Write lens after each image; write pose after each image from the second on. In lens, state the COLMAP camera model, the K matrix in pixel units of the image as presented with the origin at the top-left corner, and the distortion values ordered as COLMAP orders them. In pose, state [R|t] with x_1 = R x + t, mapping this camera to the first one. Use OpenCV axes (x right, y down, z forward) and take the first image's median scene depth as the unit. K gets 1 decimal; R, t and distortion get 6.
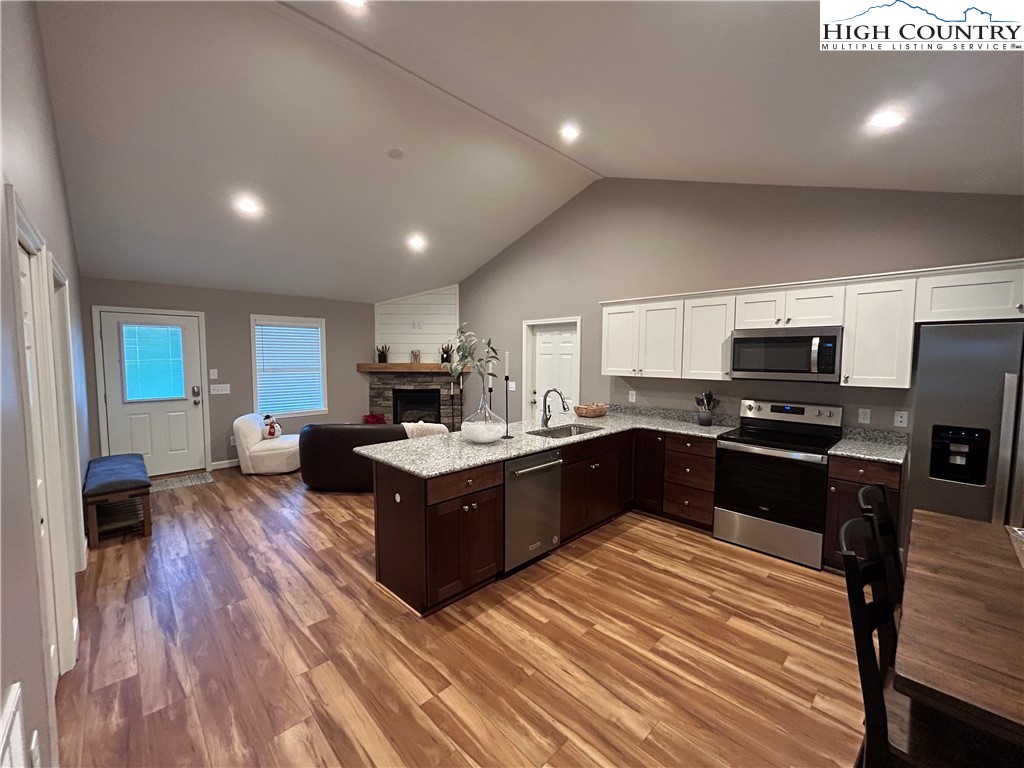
lens RADIAL K [[414.8, 0, 508.6], [0, 414.8, 384.4], [0, 0, 1]] dist [0.000179, 0.000515]
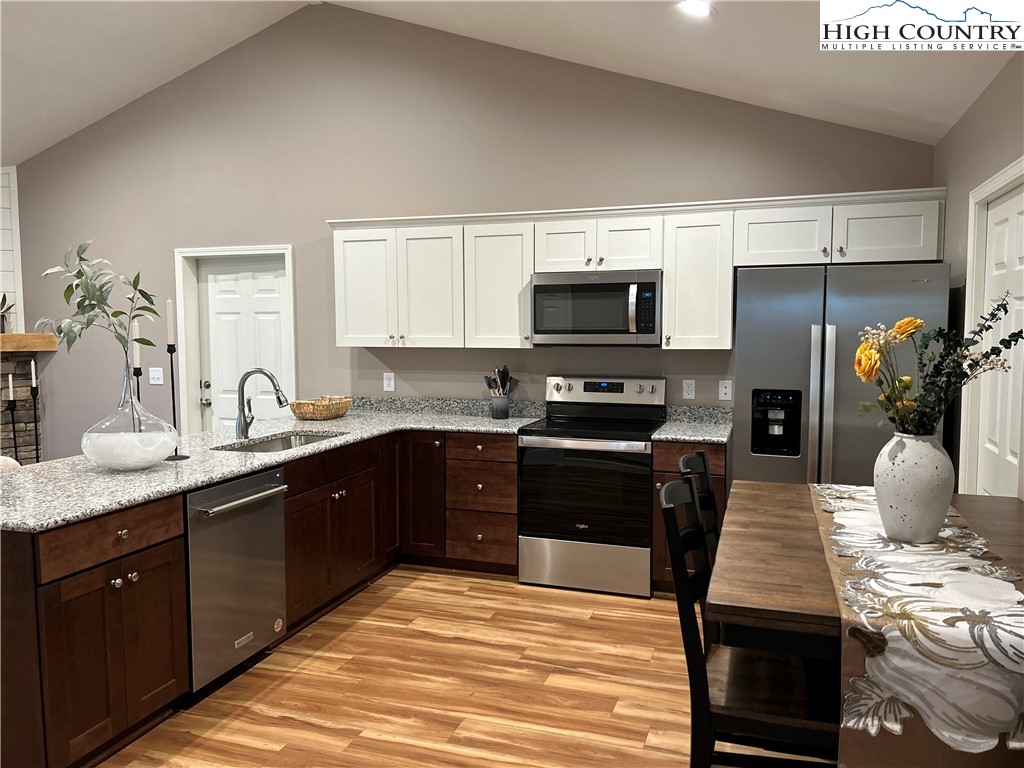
lens RADIAL K [[769.9, 0, 513.3], [0, 769.9, 388.6], [0, 0, 1]] dist [0.078980, -0.096840]
pose [[0.887668, -0.042865, 0.458485, -0.077234], [0.038598, 0.999080, 0.018676, 0.035568], [-0.458863, 0.001118, 0.888506, -0.110432]]
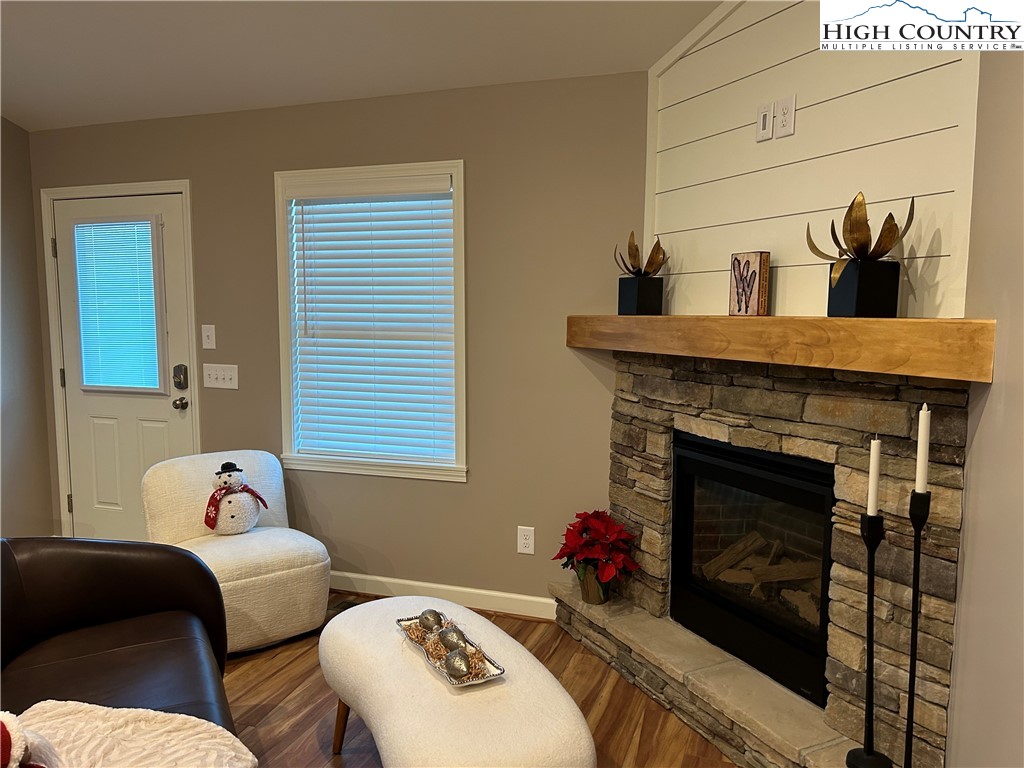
lens RADIAL K [[769.9, 0, 513.3], [0, 769.9, 388.6], [0, 0, 1]] dist [0.078980, -0.096840]
pose [[0.440430, 0.089886, -0.893276, 0.138535], [-0.062646, 0.995627, 0.069297, -0.074761], [0.895599, 0.025439, 0.444135, 1.546173]]
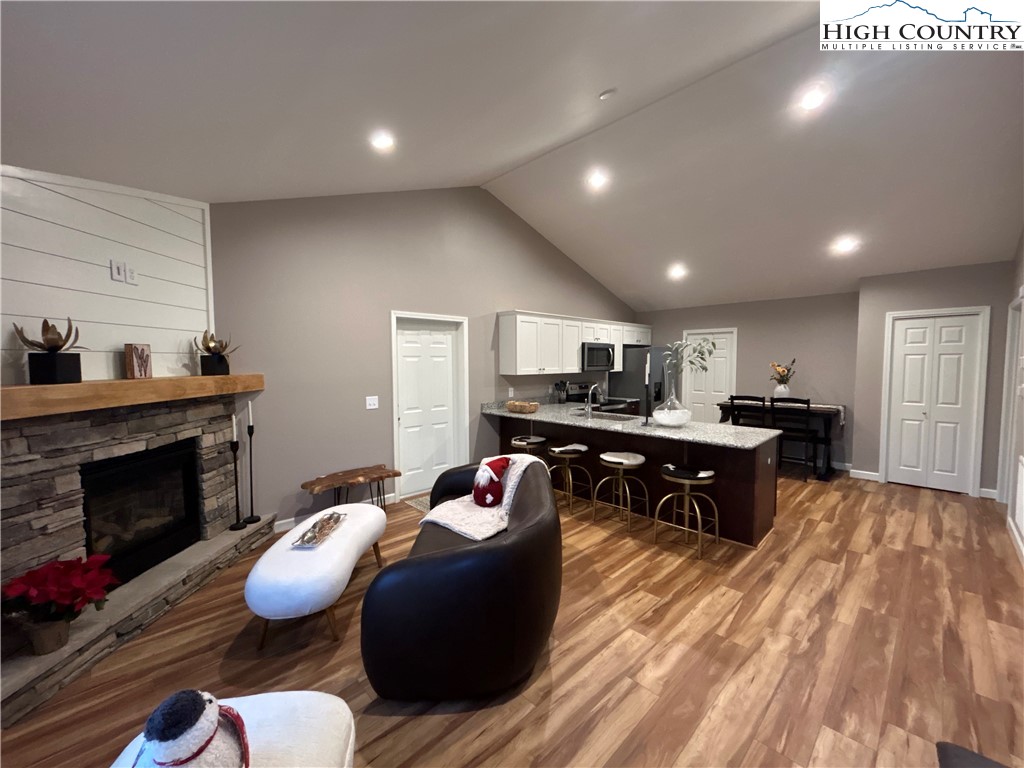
lens RADIAL K [[414.8, 0, 508.6], [0, 414.8, 384.4], [0, 0, 1]] dist [0.000179, 0.000515]
pose [[-0.003221, -0.061683, 0.998091, -1.250429], [0.073725, 0.995365, 0.061753, -0.094986], [-0.997273, 0.073783, 0.001342, 1.426288]]
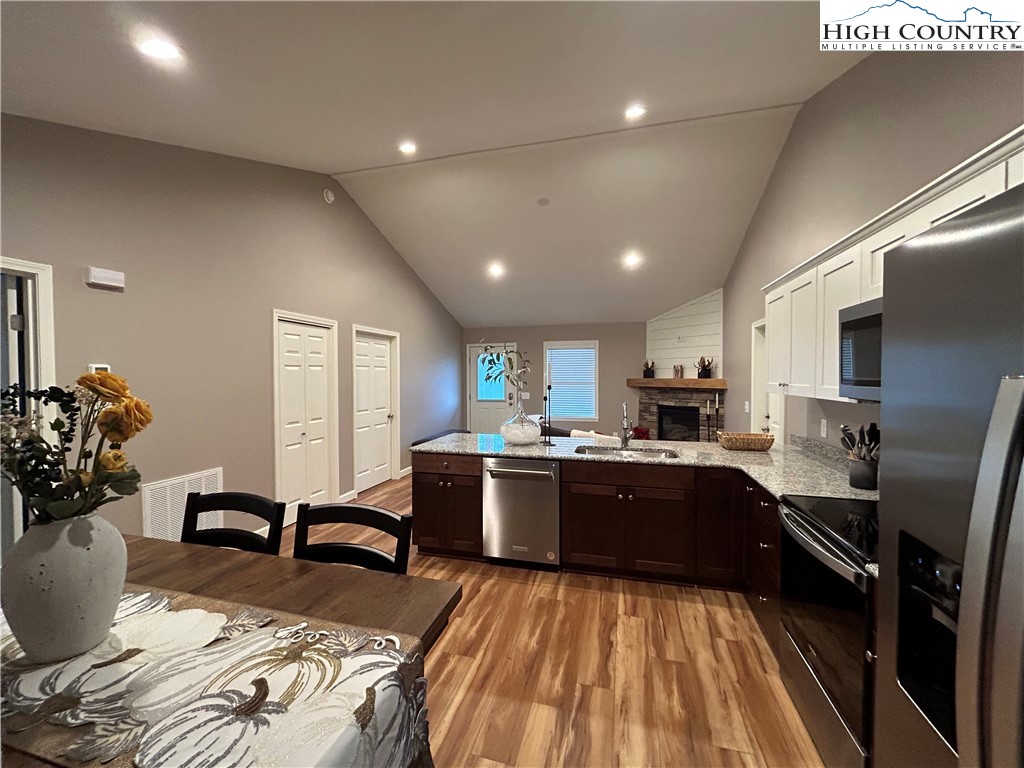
lens RADIAL K [[414.8, 0, 508.6], [0, 414.8, 384.4], [0, 0, 1]] dist [0.000179, 0.000515]
pose [[0.504136, 0.013105, -0.863525, 0.850978], [-0.056174, 0.998265, -0.017645, 0.001446], [0.861795, 0.057403, 0.503998, 0.393789]]
